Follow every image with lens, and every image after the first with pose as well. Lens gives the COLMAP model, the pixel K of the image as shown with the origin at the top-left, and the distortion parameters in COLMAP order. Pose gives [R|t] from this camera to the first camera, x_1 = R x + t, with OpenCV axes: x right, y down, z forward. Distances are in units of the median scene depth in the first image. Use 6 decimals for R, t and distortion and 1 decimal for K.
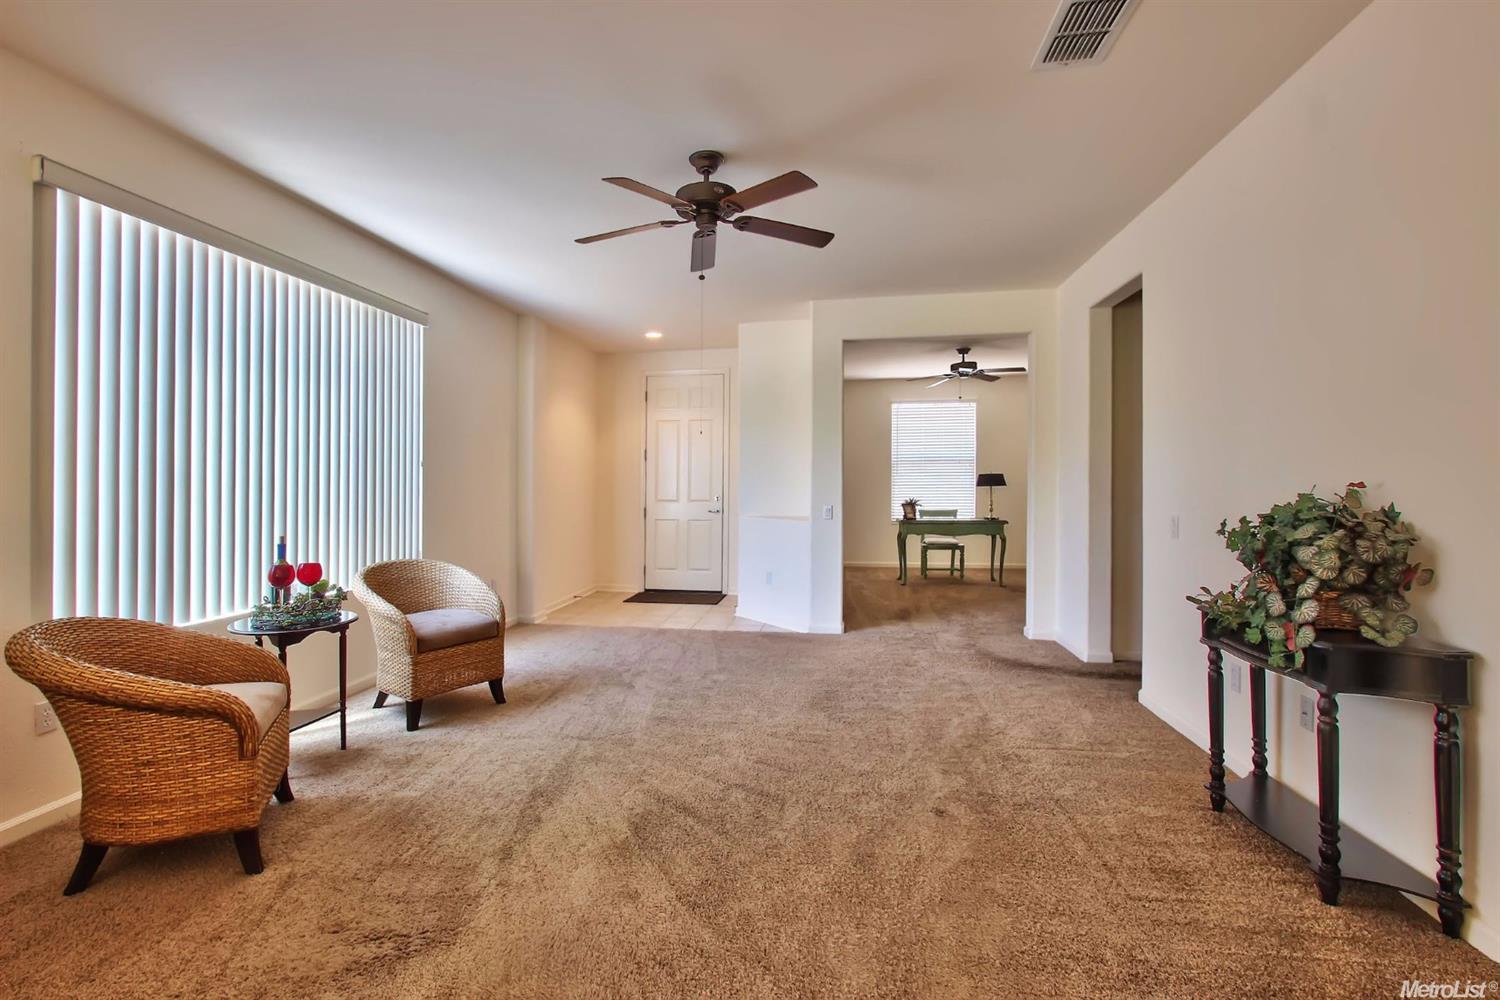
lens RADIAL K [[681.0, 0, 751.2], [0, 681.0, 490.7], [0, 0, 1]] dist [-0.019997, 0.000863]
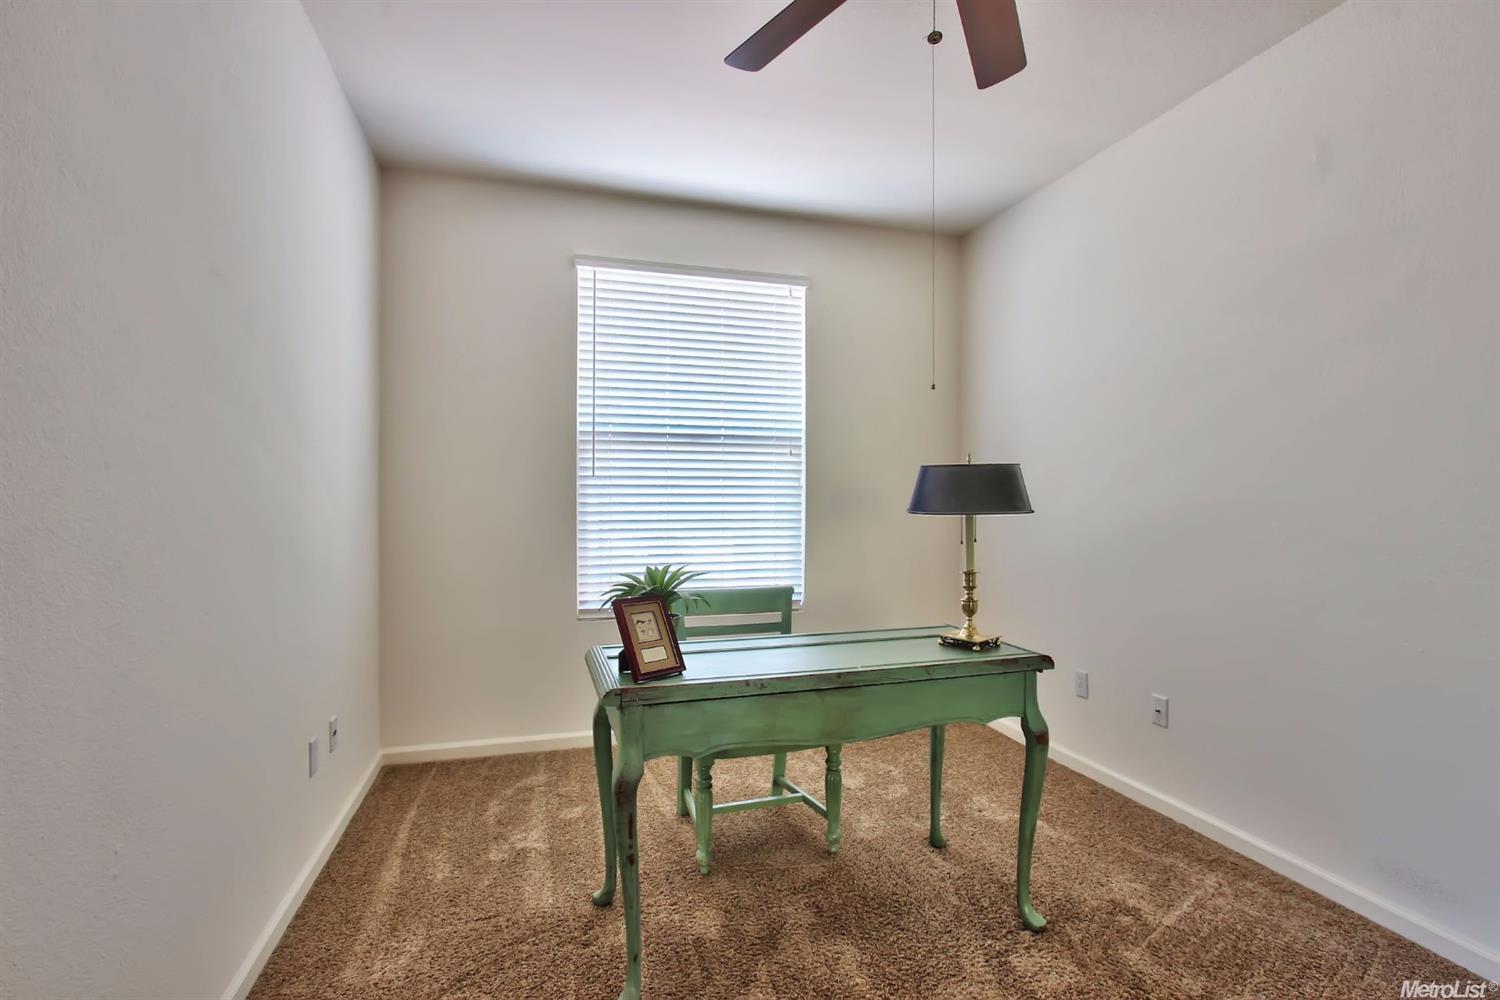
lens RADIAL K [[681.0, 0, 750.8], [0, 681.0, 504.3], [0, 0, 1]] dist [-0.019997, 0.000863]
pose [[0.905762, 0.004497, 0.423763, 0.173256], [-0.001980, 0.999978, -0.006379, -0.008093], [-0.423783, 0.004939, 0.905751, 0.800285]]
